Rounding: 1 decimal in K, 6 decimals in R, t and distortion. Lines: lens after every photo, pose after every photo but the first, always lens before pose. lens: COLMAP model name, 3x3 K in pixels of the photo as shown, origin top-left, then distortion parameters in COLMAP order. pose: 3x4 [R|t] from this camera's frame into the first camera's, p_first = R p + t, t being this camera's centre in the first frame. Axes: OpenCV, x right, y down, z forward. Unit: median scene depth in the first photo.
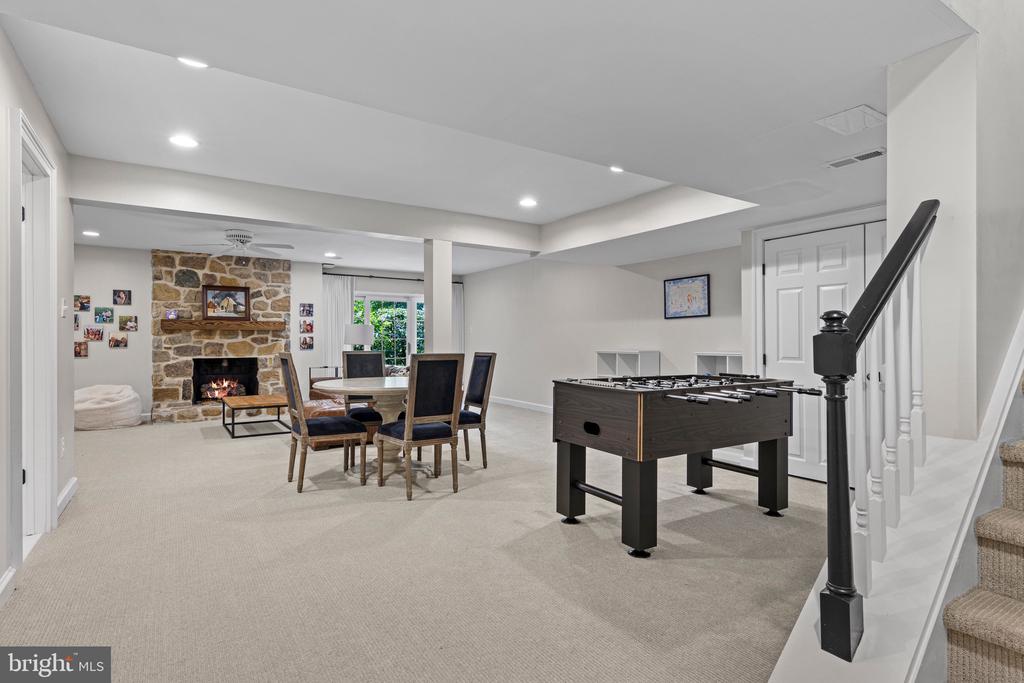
lens RADIAL K [[530.9, 0, 507.2], [0, 530.9, 339.3], [0, 0, 1]] dist [0.016111, -0.001649]
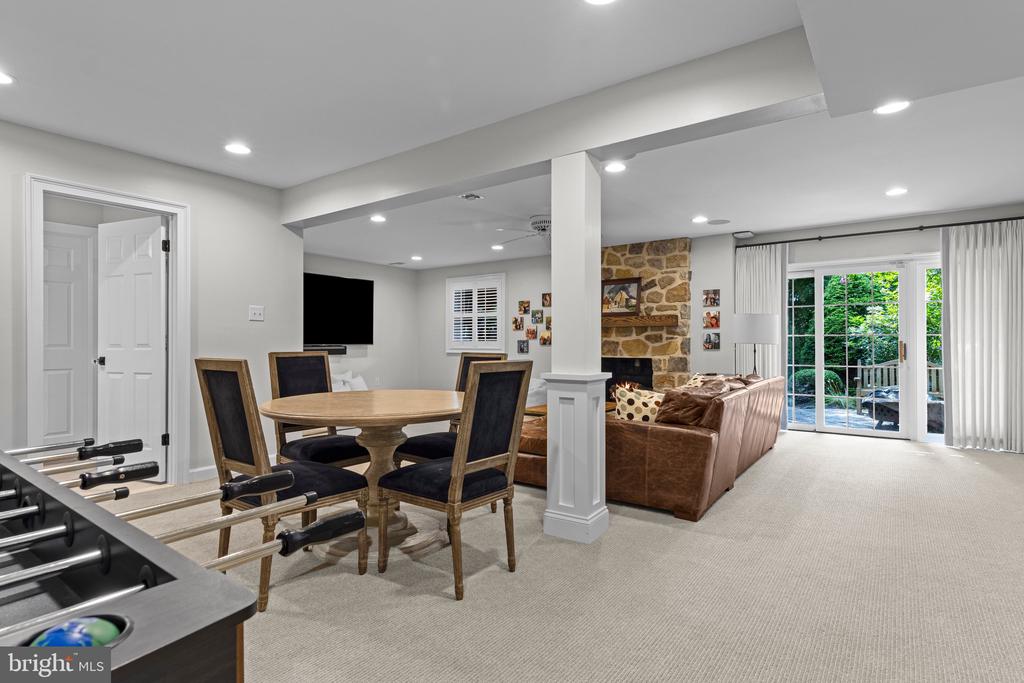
lens RADIAL K [[530.9, 0, 509.3], [0, 530.9, 344.0], [0, 0, 1]] dist [0.016111, -0.001649]
pose [[0.360656, 0.003790, -0.932691, 0.246462], [0.003967, 0.999976, 0.005598, 0.005516], [0.932691, -0.005719, 0.360632, 0.480054]]
